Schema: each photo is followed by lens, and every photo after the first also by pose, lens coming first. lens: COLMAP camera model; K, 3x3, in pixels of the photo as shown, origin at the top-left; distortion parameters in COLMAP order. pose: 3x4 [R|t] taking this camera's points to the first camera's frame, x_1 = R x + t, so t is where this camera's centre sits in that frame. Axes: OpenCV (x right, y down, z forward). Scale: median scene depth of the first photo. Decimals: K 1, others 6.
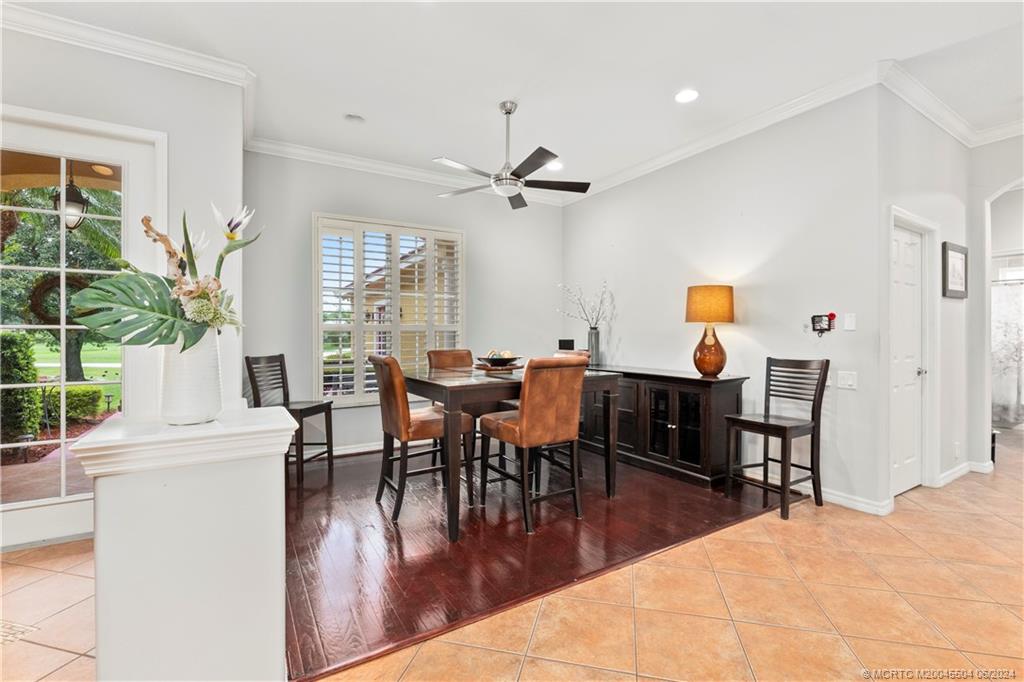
lens RADIAL K [[445.4, 0, 512.0], [0, 445.4, 341.0], [0, 0, 1]] dist [-0.002992, -0.000171]
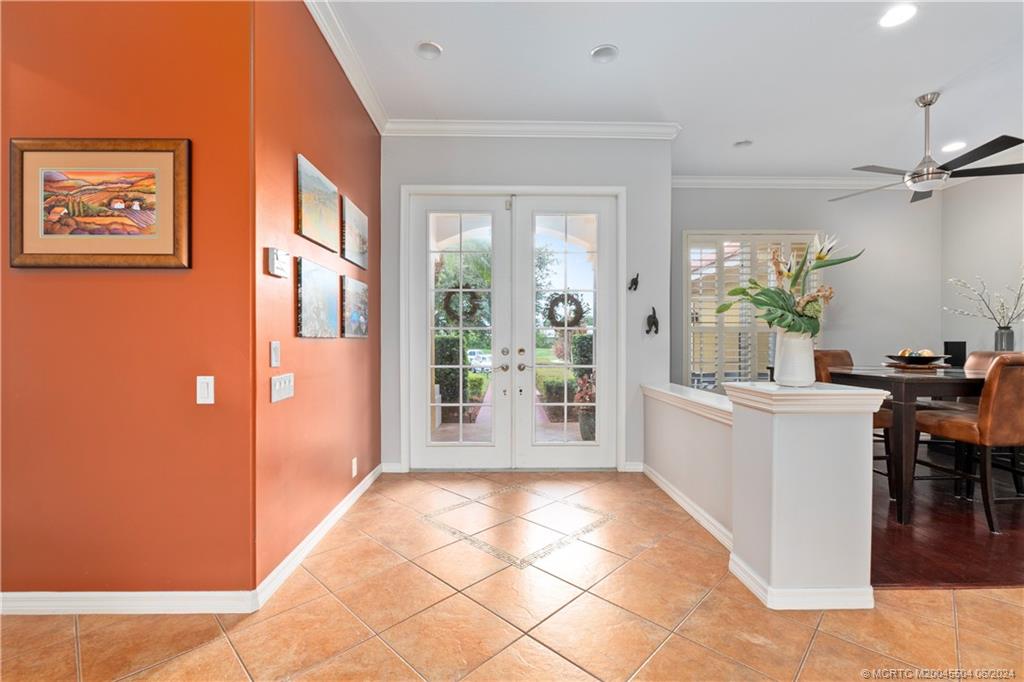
lens RADIAL K [[444.6, 0, 514.8], [0, 444.6, 348.3], [0, 0, 1]] dist [0.000985, 0.000243]
pose [[0.870738, 0.010414, -0.491637, -0.318366], [-0.009520, 0.999945, 0.004318, 0.023563], [0.491656, 0.000920, 0.870789, -0.296897]]
